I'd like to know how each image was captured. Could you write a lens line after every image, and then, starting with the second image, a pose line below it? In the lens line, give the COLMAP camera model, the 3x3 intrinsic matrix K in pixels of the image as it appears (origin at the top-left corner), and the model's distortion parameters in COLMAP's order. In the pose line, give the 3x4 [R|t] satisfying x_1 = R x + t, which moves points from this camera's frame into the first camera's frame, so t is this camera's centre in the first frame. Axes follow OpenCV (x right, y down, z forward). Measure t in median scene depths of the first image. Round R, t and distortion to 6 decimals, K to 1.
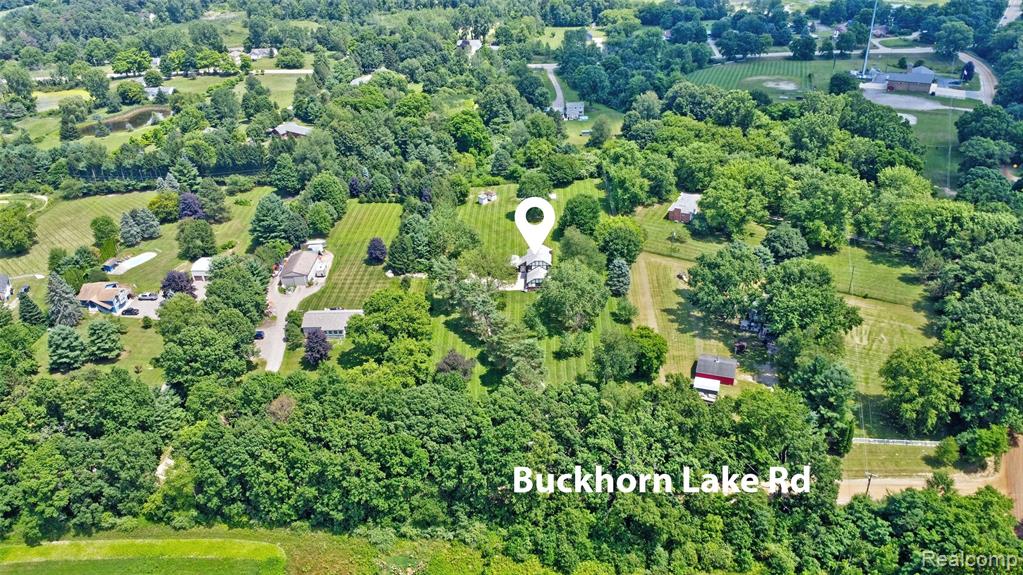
lens RADIAL K [[738.3, 0, 513.7], [0, 738.3, 290.4], [0, 0, 1]] dist [-0.029711, 0.001116]
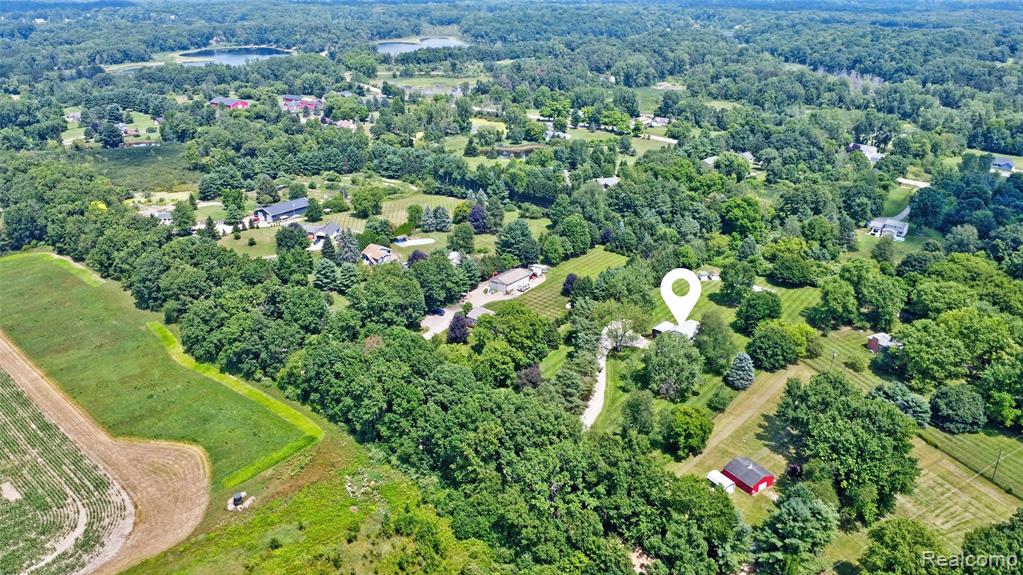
lens RADIAL K [[760.8, 0, 512.8], [0, 760.8, 292.2], [0, 0, 1]] dist [-0.031806, 0.001378]
pose [[0.783339, 0.281558, -0.554171, 0.385547], [-0.340311, 0.940307, -0.003299, -0.008065], [0.520162, 0.191175, 0.832396, -0.026867]]
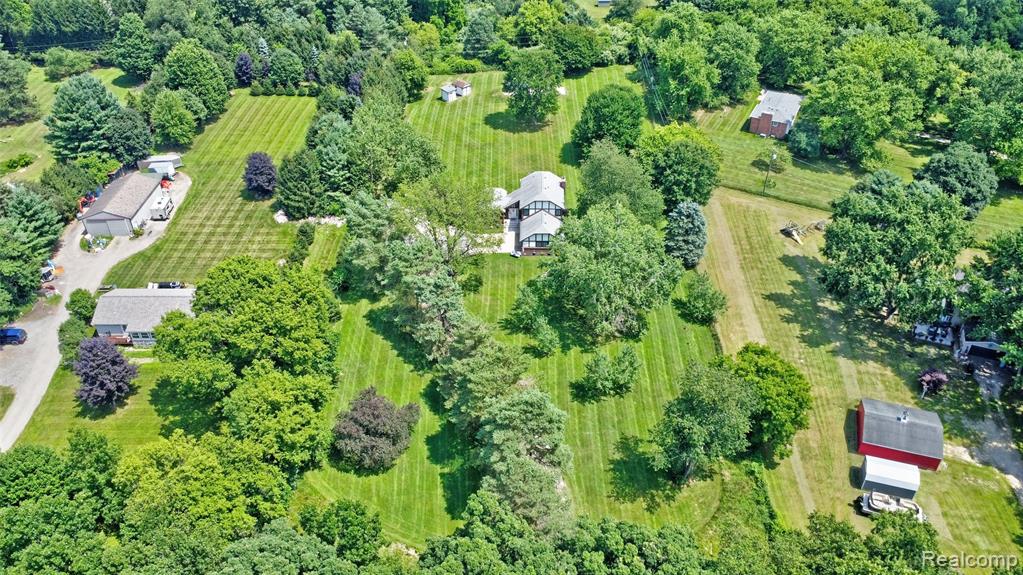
lens RADIAL K [[760.8, 0, 512.8], [0, 760.8, 292.2], [0, 0, 1]] dist [-0.031806, 0.001378]
pose [[0.999502, 0.015435, 0.027525, -0.002720], [-0.018370, 0.993782, 0.109814, -0.030391], [-0.025659, -0.110265, 0.993571, 0.378576]]
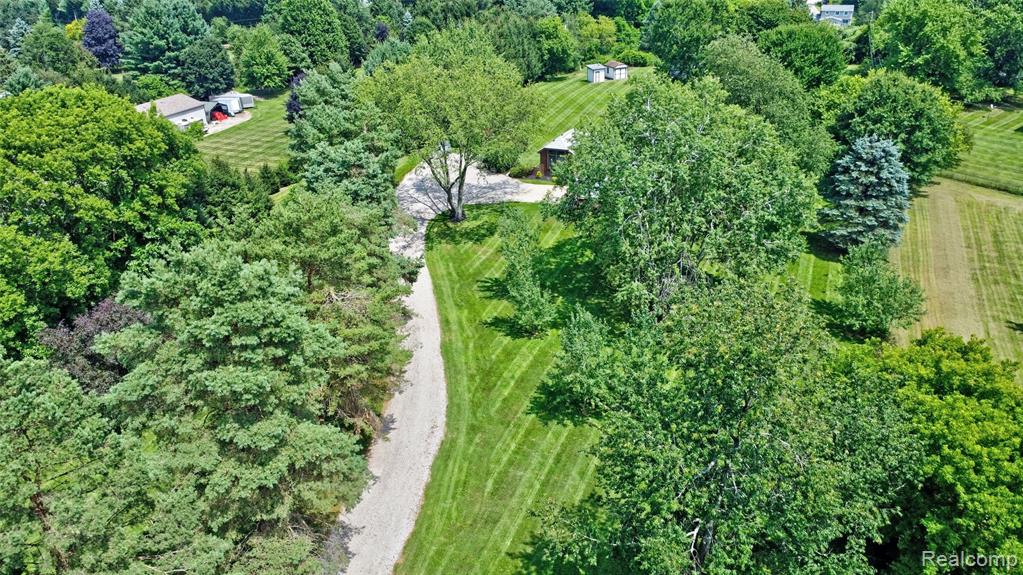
lens RADIAL K [[740.2, 0, 512.0], [0, 740.2, 295.6], [0, 0, 1]] dist [-0.030932, -0.005430]
pose [[0.934587, 0.166353, -0.314441, 0.094614], [-0.182026, 0.983071, -0.020936, 0.047238], [0.305635, 0.076803, 0.949046, 0.588736]]
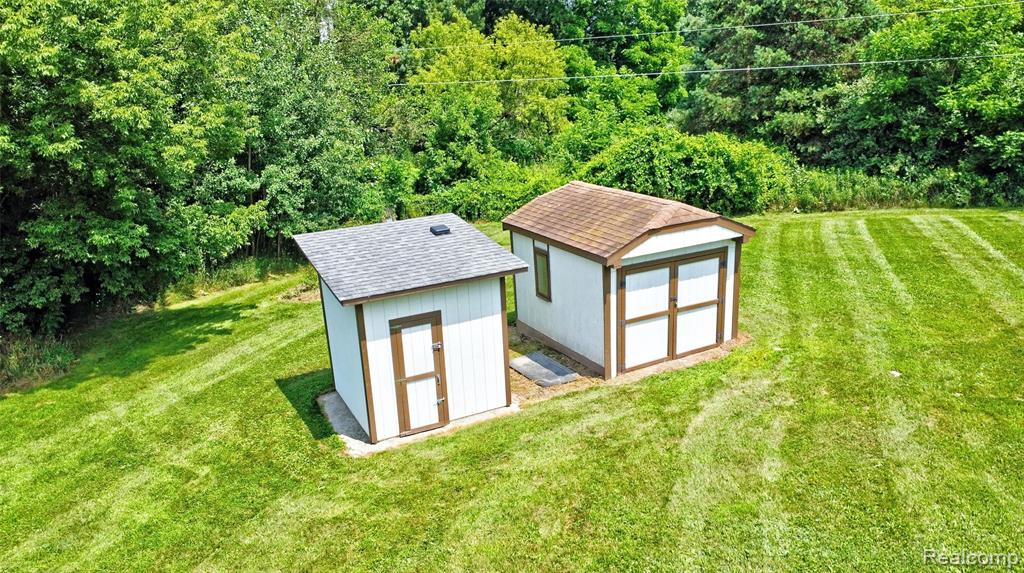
lens RADIAL K [[761.5, 0, 513.3], [0, 761.5, 291.2], [0, 0, 1]] dist [-0.031806, 0.001378]
pose [[0.962219, 0.078078, -0.260840, -0.026971], [-0.134534, 0.969225, -0.206164, -0.129842], [0.236716, 0.233466, 0.943111, 1.067133]]
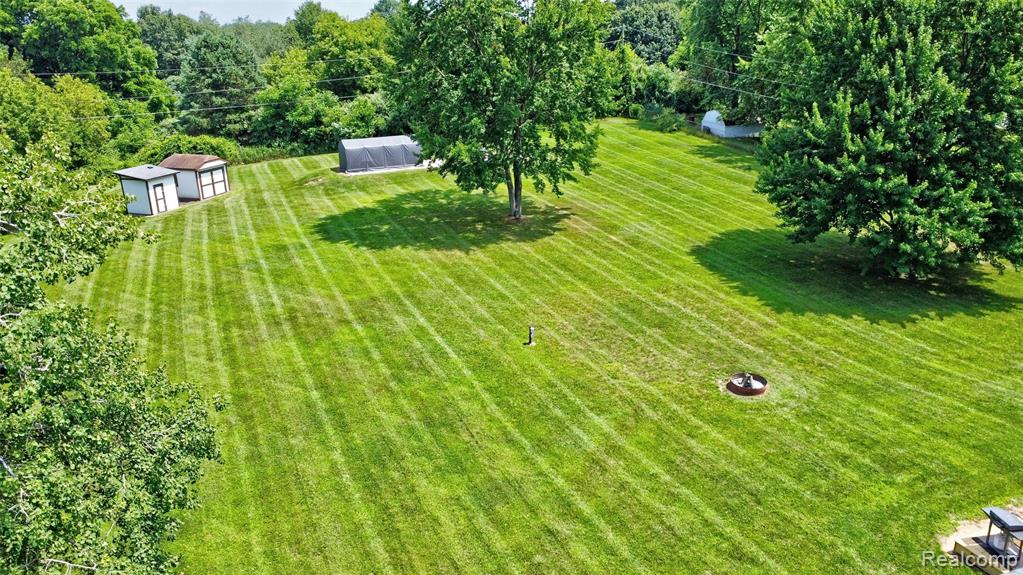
lens RADIAL K [[760.8, 0, 512.8], [0, 760.8, 292.2], [0, 0, 1]] dist [-0.031806, 0.001378]
pose [[0.916371, -0.113582, 0.383879, -0.038165], [0.190812, 0.966897, -0.169411, -0.057974], [-0.351929, 0.228492, 0.907710, 0.902013]]
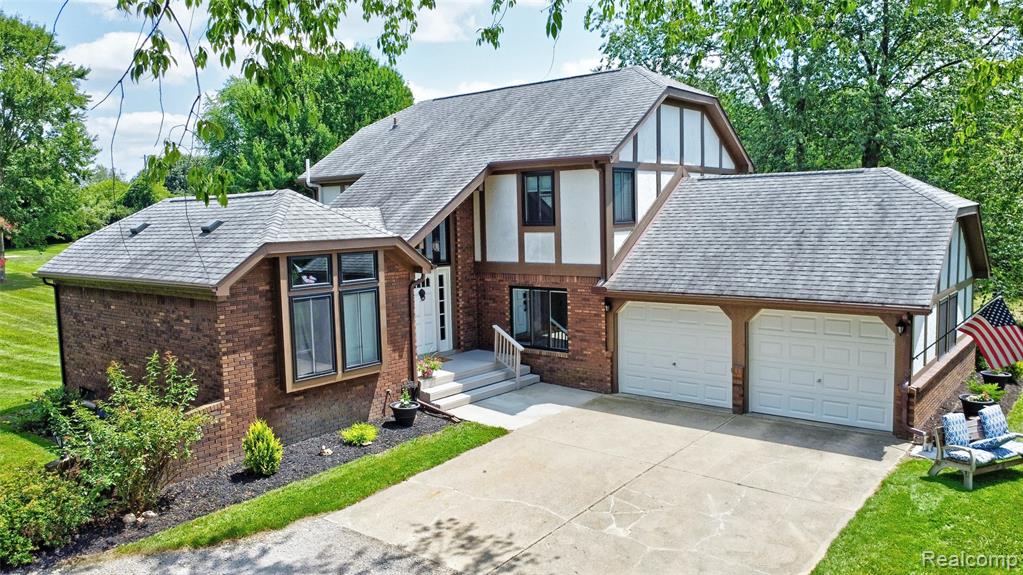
lens RADIAL K [[760.8, 0, 512.8], [0, 760.8, 292.2], [0, 0, 1]] dist [-0.031806, 0.001378]
pose [[0.598530, -0.058623, 0.798952, -0.038683], [0.403163, 0.883860, -0.237174, -0.008804], [-0.692258, 0.464064, 0.552651, 0.873352]]
